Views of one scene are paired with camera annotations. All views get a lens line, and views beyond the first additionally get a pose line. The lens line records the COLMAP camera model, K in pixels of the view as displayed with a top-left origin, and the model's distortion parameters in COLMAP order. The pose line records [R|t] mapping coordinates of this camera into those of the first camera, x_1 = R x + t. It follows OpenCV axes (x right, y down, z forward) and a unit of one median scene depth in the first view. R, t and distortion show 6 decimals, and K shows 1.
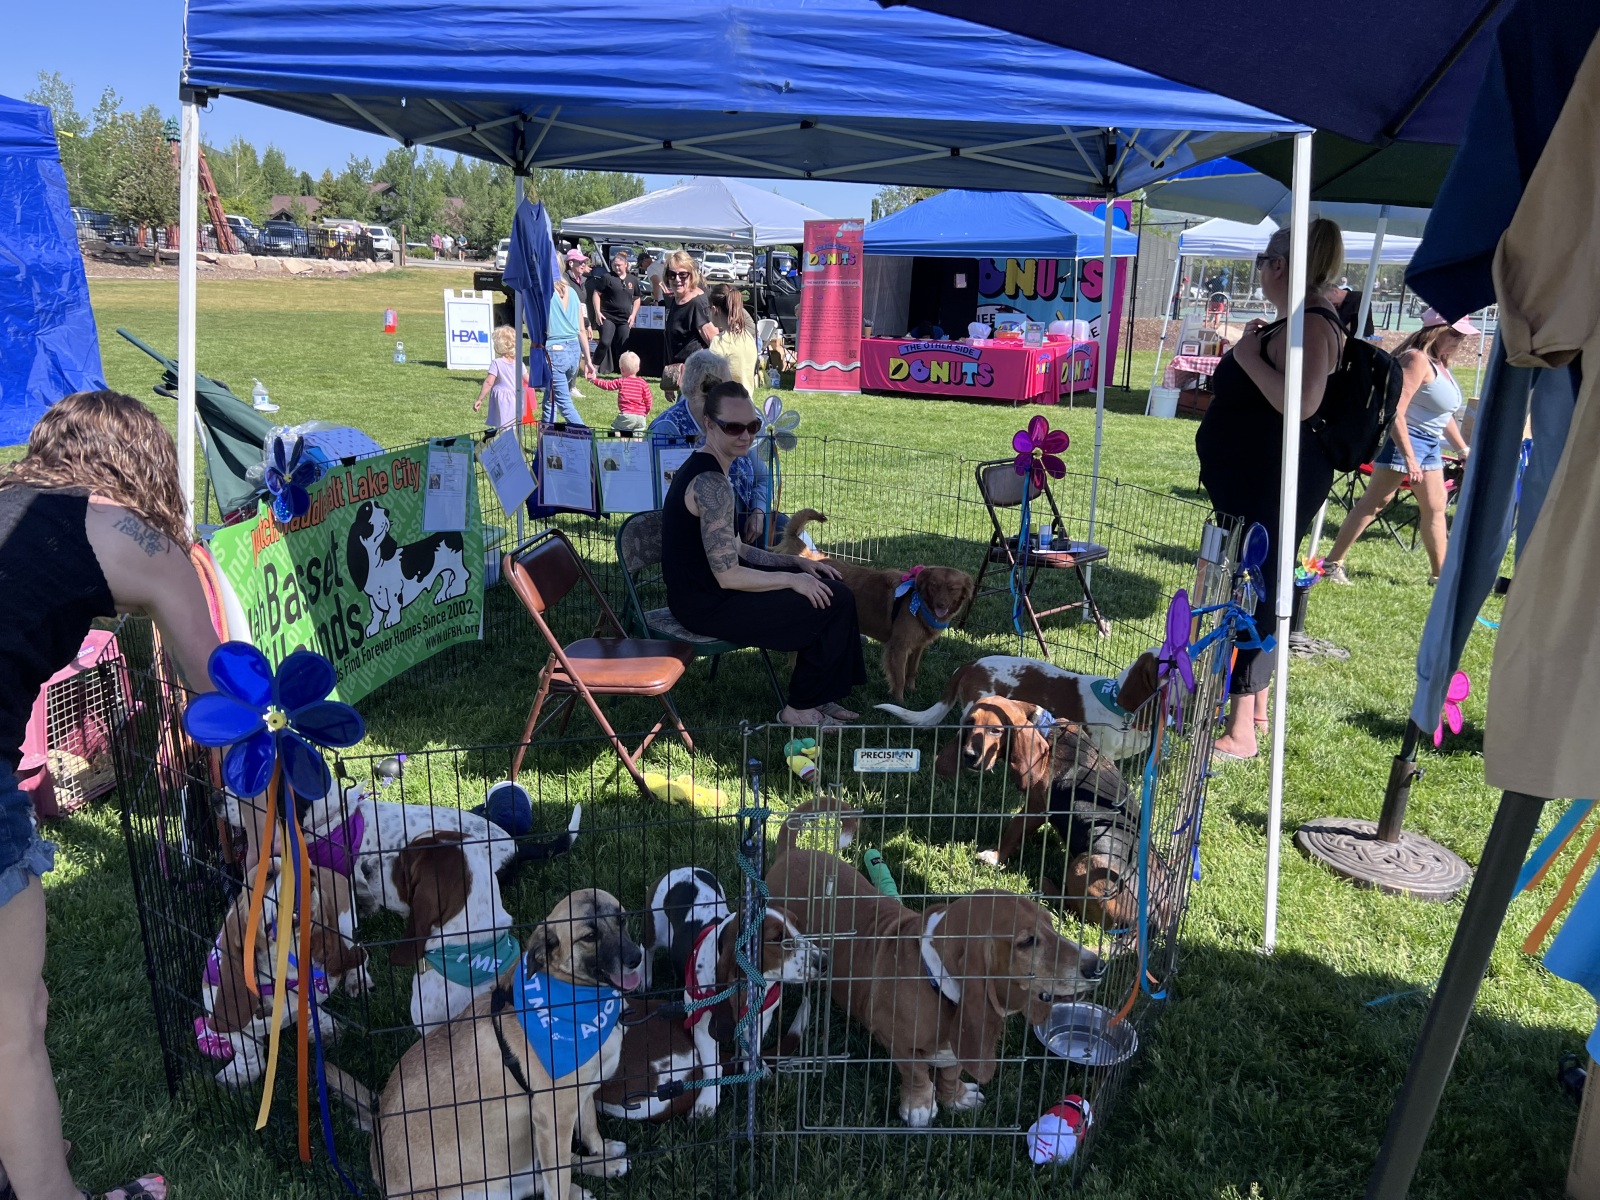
lens RADIAL K [[1195.2, 0, 774.1], [0, 1195.2, 600.4], [0, 0, 1]] dist [0.033555, -0.042058]
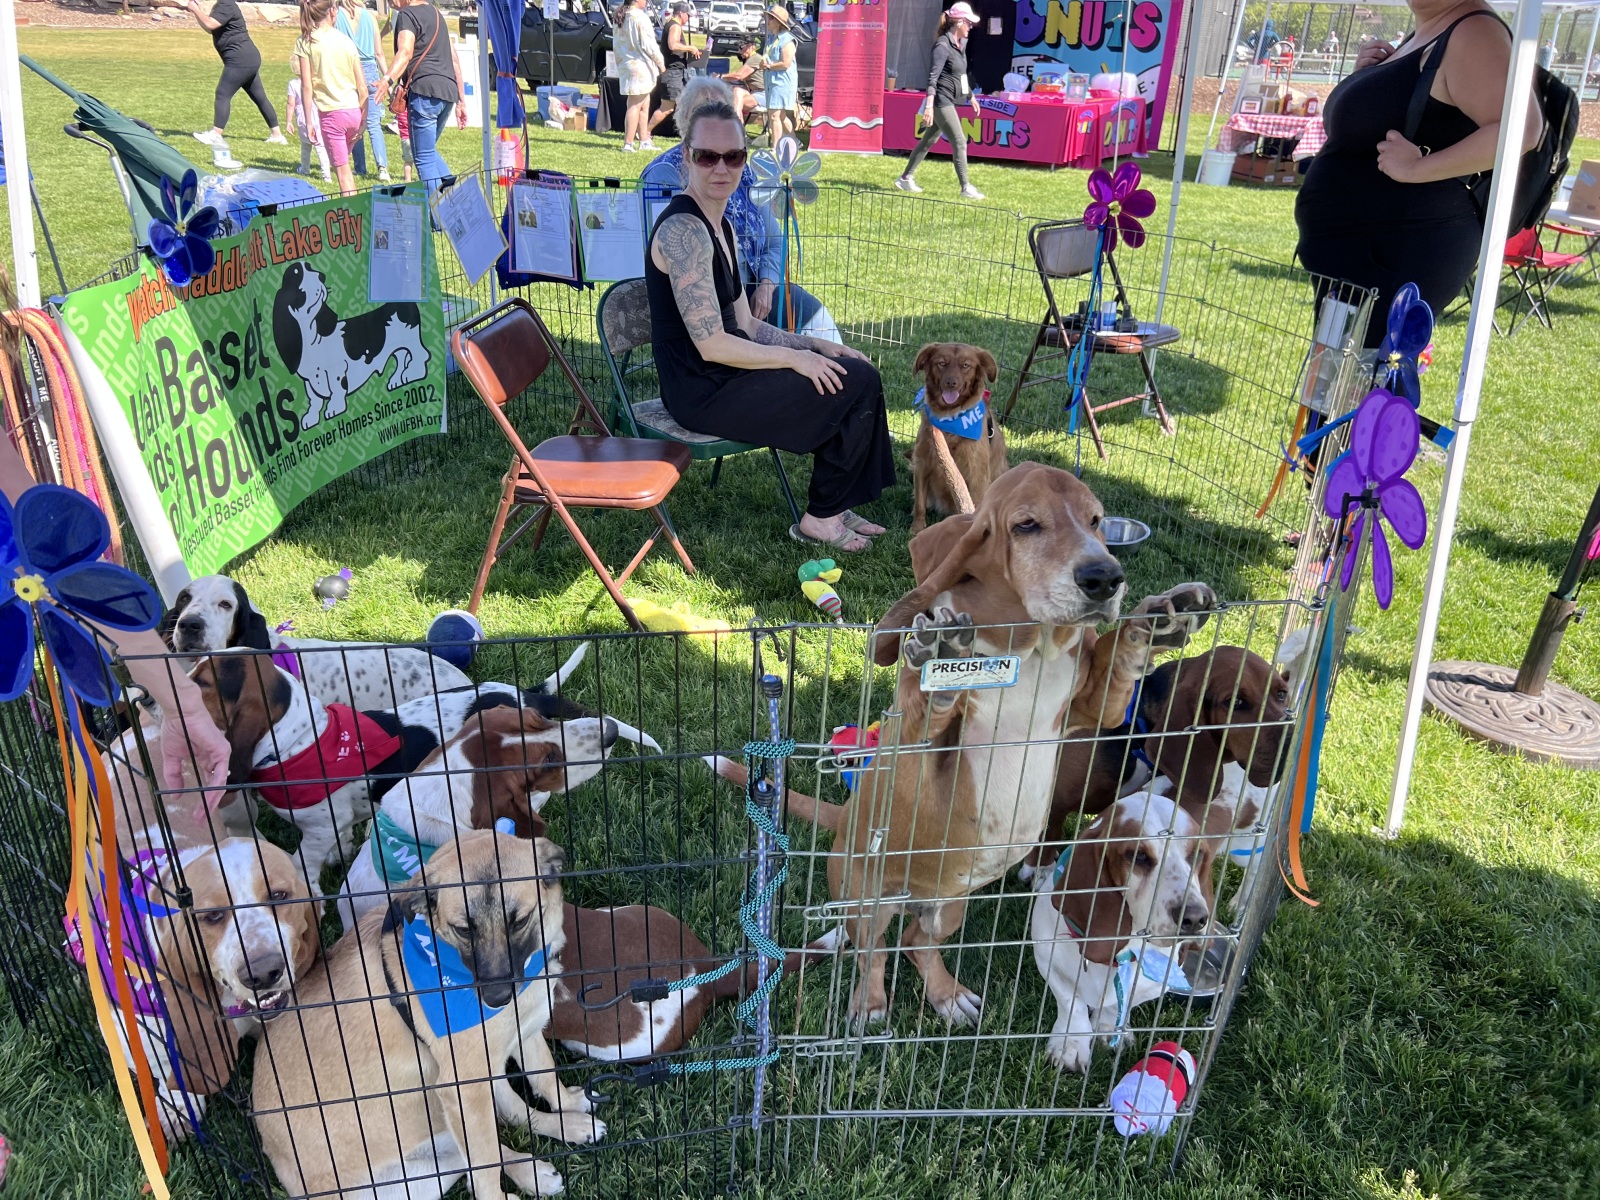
lens RADIAL K [[1195.2, 0, 774.1], [0, 1195.2, 600.4], [0, 0, 1]] dist [0.033555, -0.042058]
pose [[0.999925, 0.010913, -0.005535, -0.003902], [-0.009759, 0.984119, 0.177243, -0.003847], [0.007381, -0.177176, 0.984151, 0.155449]]
